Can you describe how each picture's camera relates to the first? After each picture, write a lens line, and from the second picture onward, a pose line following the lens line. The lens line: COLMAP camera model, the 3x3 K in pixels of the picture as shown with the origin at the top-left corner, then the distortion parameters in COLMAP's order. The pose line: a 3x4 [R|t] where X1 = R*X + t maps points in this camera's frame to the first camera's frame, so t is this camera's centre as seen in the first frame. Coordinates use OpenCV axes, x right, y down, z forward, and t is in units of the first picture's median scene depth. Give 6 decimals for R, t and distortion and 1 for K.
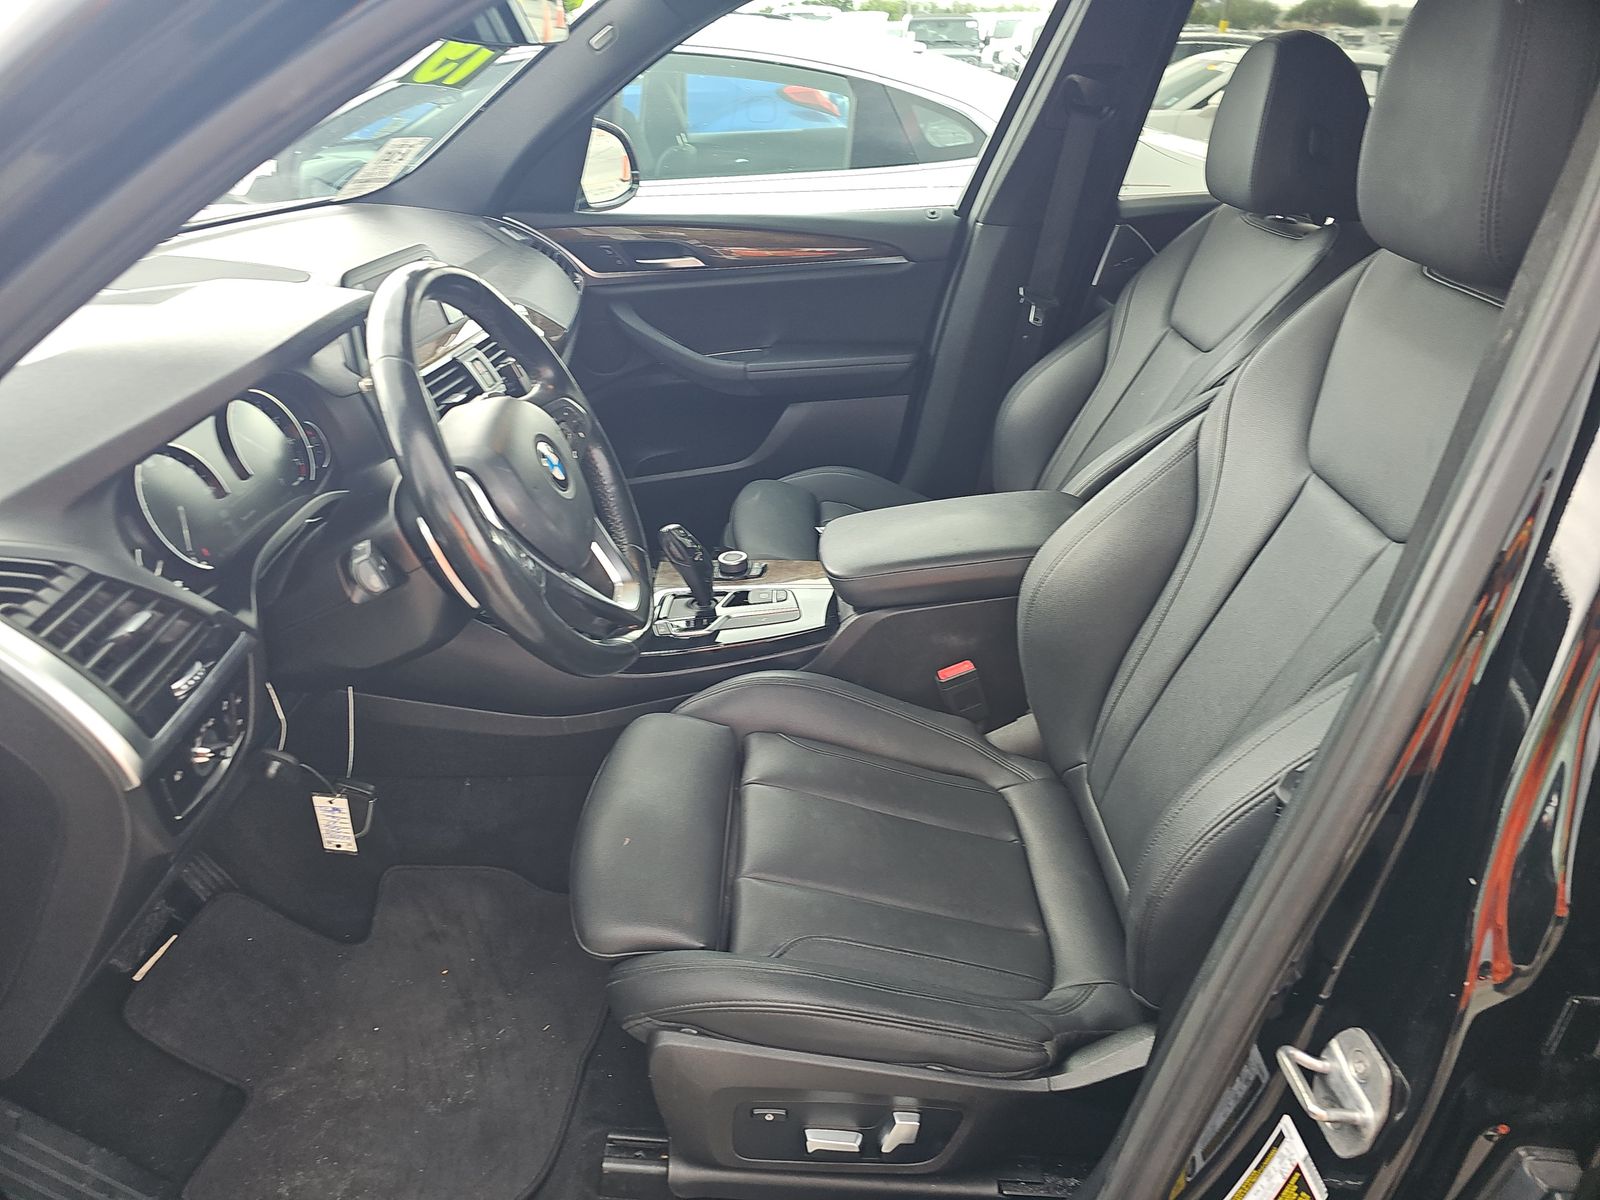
lens RADIAL K [[1057.2, 0, 784.6], [0, 1057.2, 597.1], [0, 0, 1]] dist [0.042912, -0.032132]
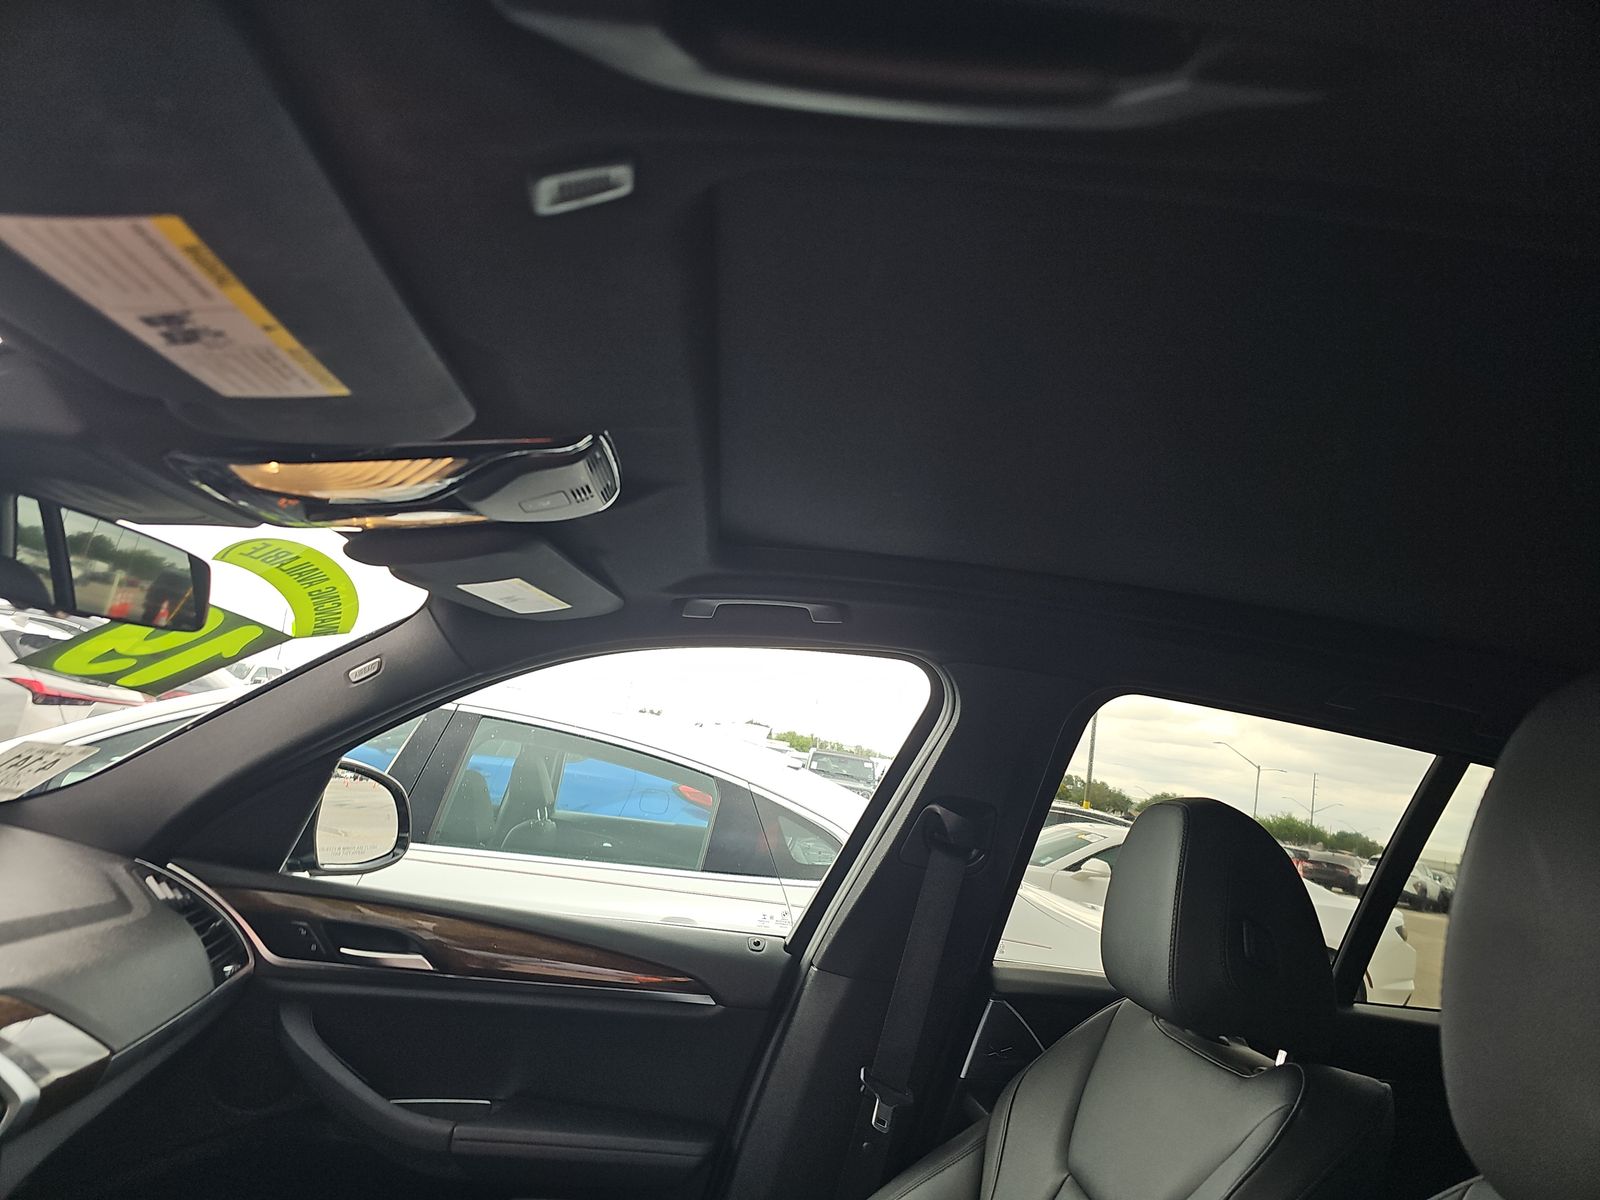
lens RADIAL K [[1057.2, 0, 805.3], [0, 1057.2, 585.1], [0, 0, 1]] dist [0.042912, -0.032132]
pose [[0.982955, 0.172648, 0.063177, 0.080032], [-0.099876, 0.789996, -0.604922, -0.106297], [-0.154348, 0.588301, 0.793775, 0.237342]]
